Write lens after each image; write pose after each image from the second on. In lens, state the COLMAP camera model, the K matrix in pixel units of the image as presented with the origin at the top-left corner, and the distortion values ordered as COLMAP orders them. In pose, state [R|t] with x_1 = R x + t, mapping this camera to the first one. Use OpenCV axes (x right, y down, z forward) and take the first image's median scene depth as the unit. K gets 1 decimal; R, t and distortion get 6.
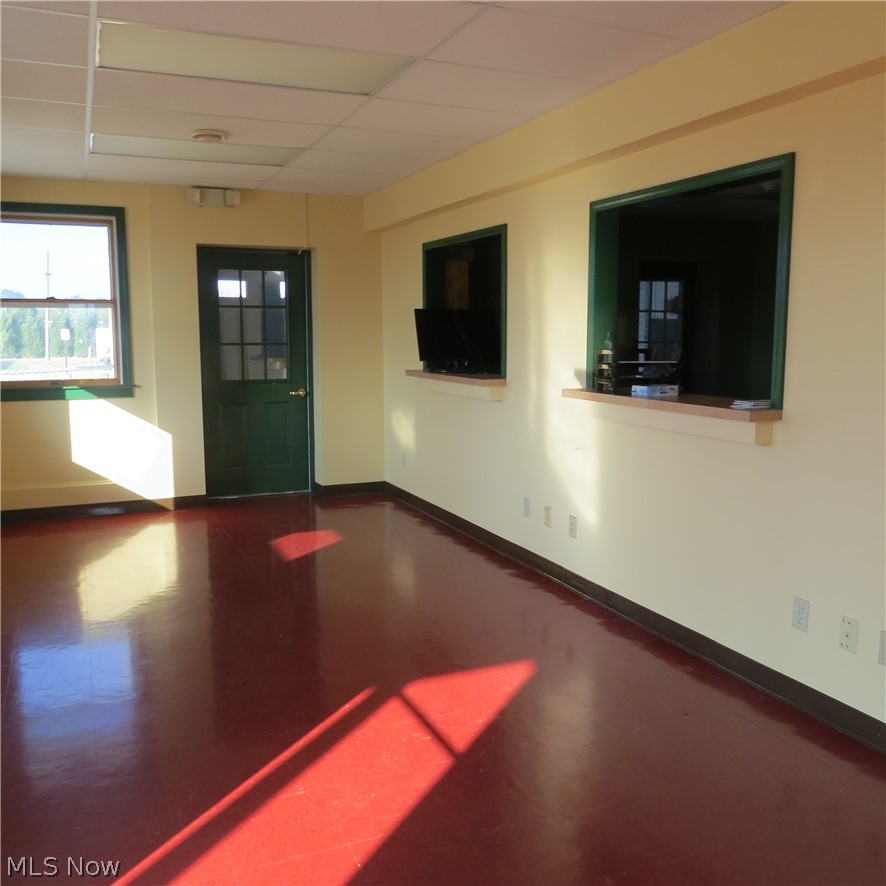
lens RADIAL K [[854.0, 0, 443.0], [0, 854.0, 443.0], [0, 0, 1]] dist [-0.023898, 0.008350]
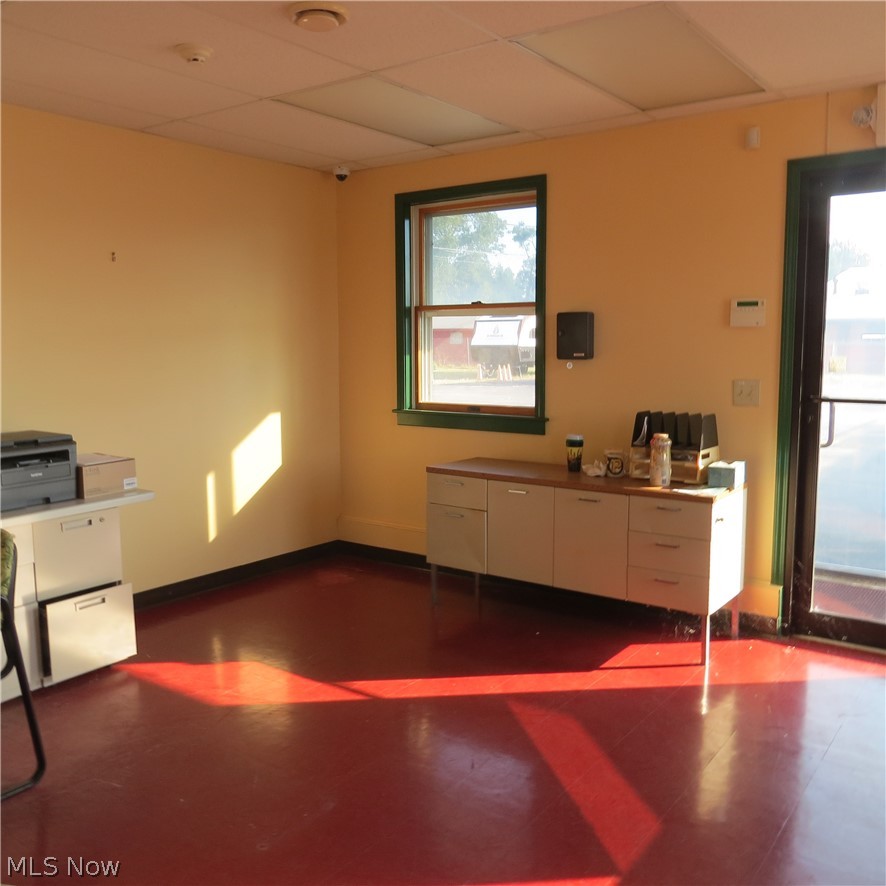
lens RADIAL K [[854.0, 0, 443.0], [0, 854.0, 443.0], [0, 0, 1]] dist [-0.023898, 0.008350]
pose [[0.516408, 0.103738, -0.850036, 0.226848], [-0.108101, 0.992592, 0.055463, -0.081799], [0.849492, 0.063248, 0.523796, 0.568190]]
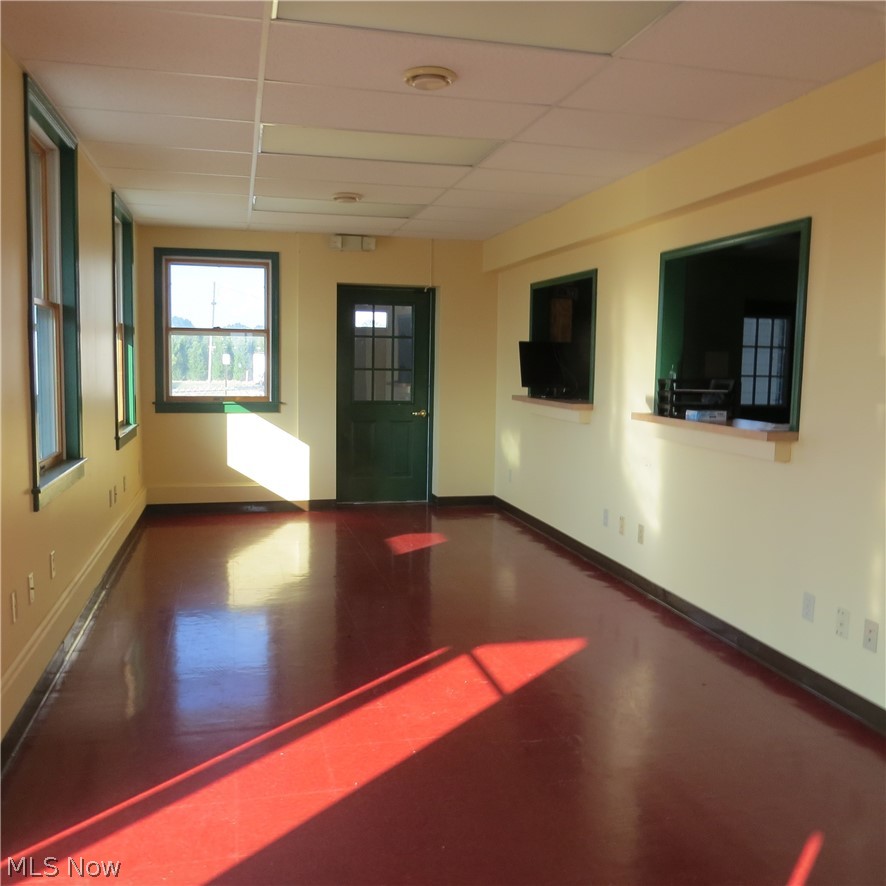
lens RADIAL K [[854.0, 0, 443.0], [0, 854.0, 443.0], [0, 0, 1]] dist [-0.023898, 0.008350]
pose [[0.985861, 0.033525, -0.164179, 0.054761], [-0.039241, 0.998727, -0.031693, 0.016955], [0.162908, 0.037688, 0.985921, -0.124418]]
